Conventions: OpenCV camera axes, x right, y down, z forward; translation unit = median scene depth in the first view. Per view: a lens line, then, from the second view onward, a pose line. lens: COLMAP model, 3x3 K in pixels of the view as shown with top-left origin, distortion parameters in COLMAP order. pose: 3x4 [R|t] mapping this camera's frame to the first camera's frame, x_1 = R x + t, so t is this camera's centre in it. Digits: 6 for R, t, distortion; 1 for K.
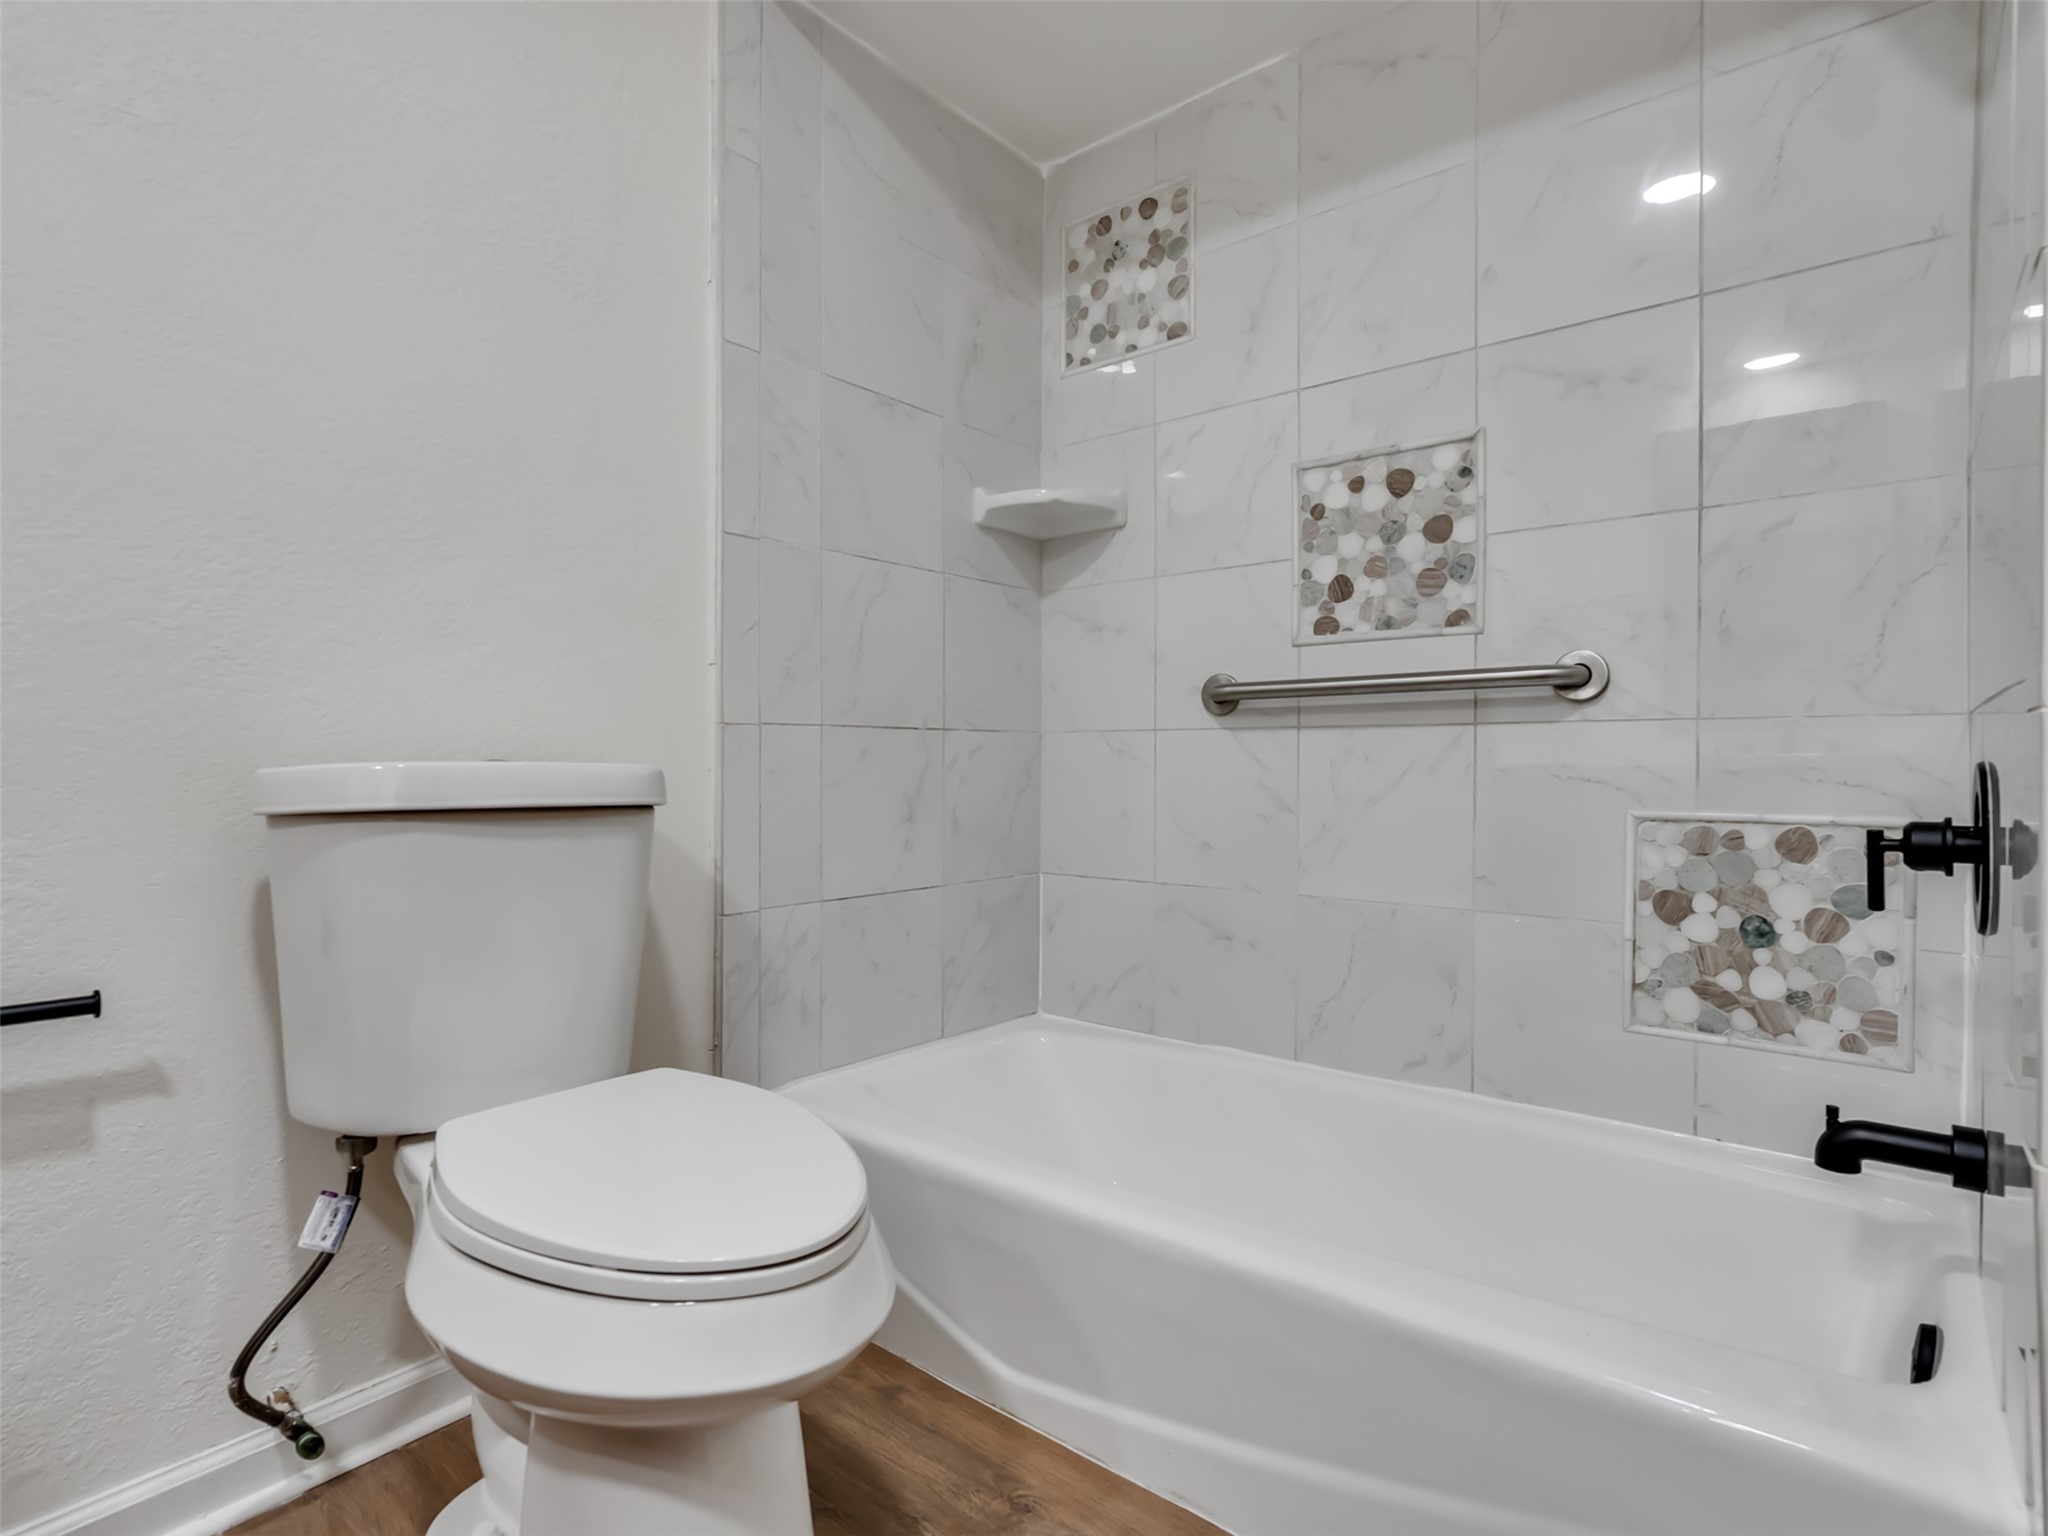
lens RADIAL K [[1047.7, 0, 1008.2], [0, 1047.7, 763.9], [0, 0, 1]] dist [-0.008164, 0.004649]
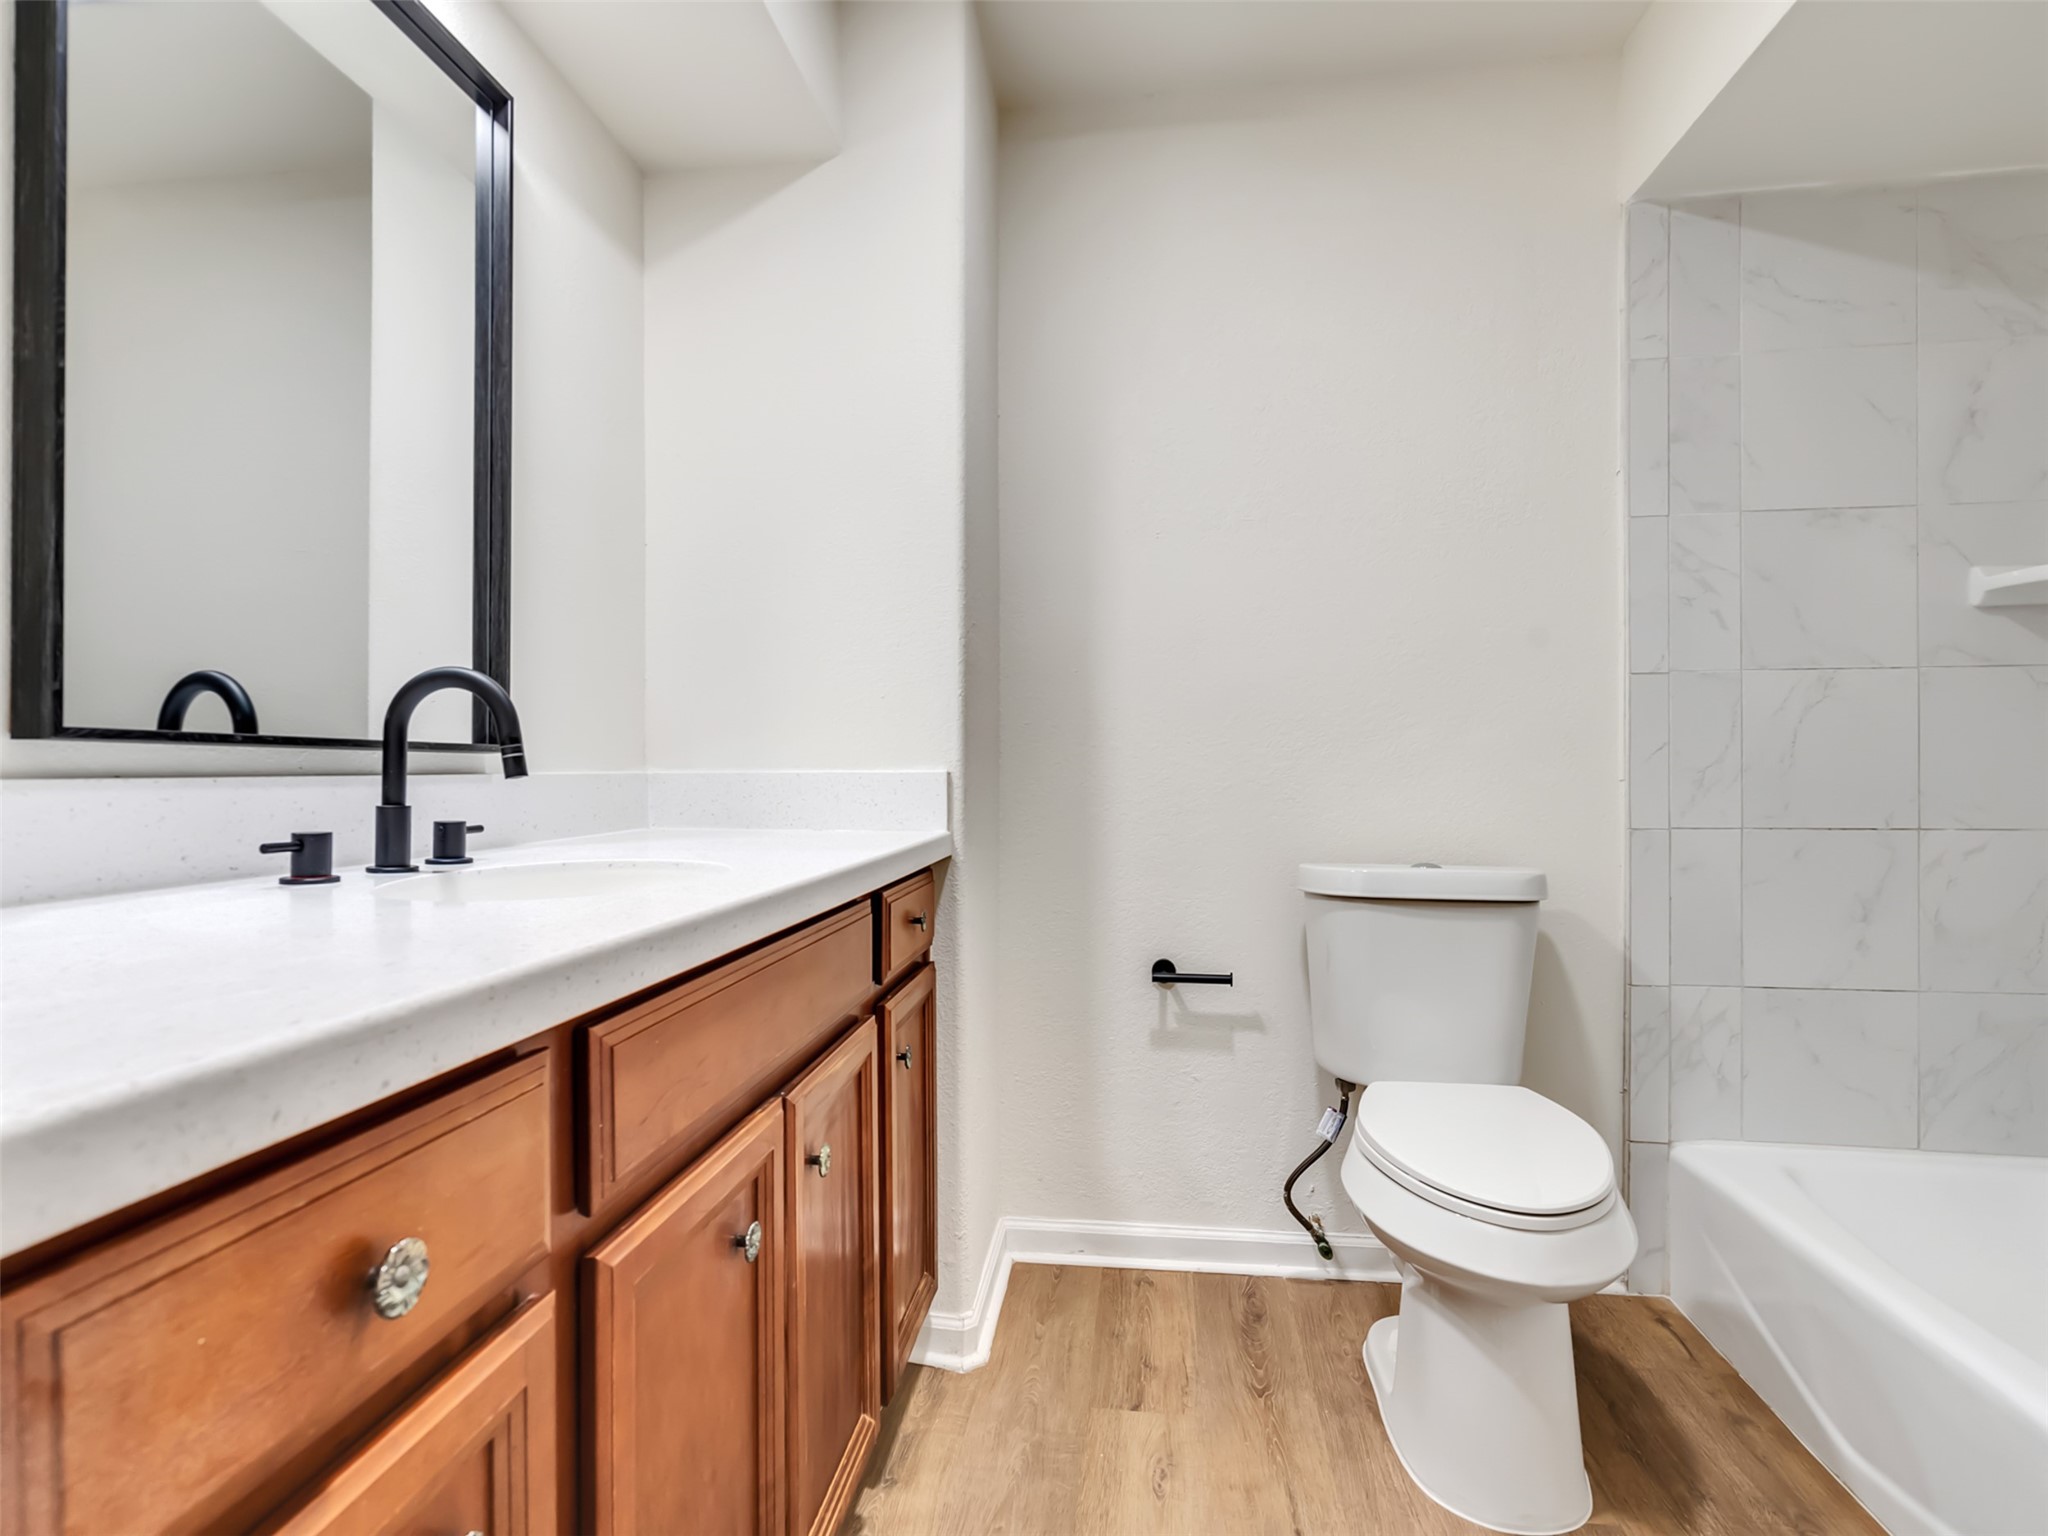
lens RADIAL K [[1047.7, 0, 1018.4], [0, 1047.7, 772.0], [0, 0, 1]] dist [-0.008164, 0.004649]
pose [[0.534364, -0.000642, -0.845254, 0.381241], [-0.000994, 0.999999, -0.001388, -0.103365], [0.845254, 0.001582, 0.534363, -0.263272]]
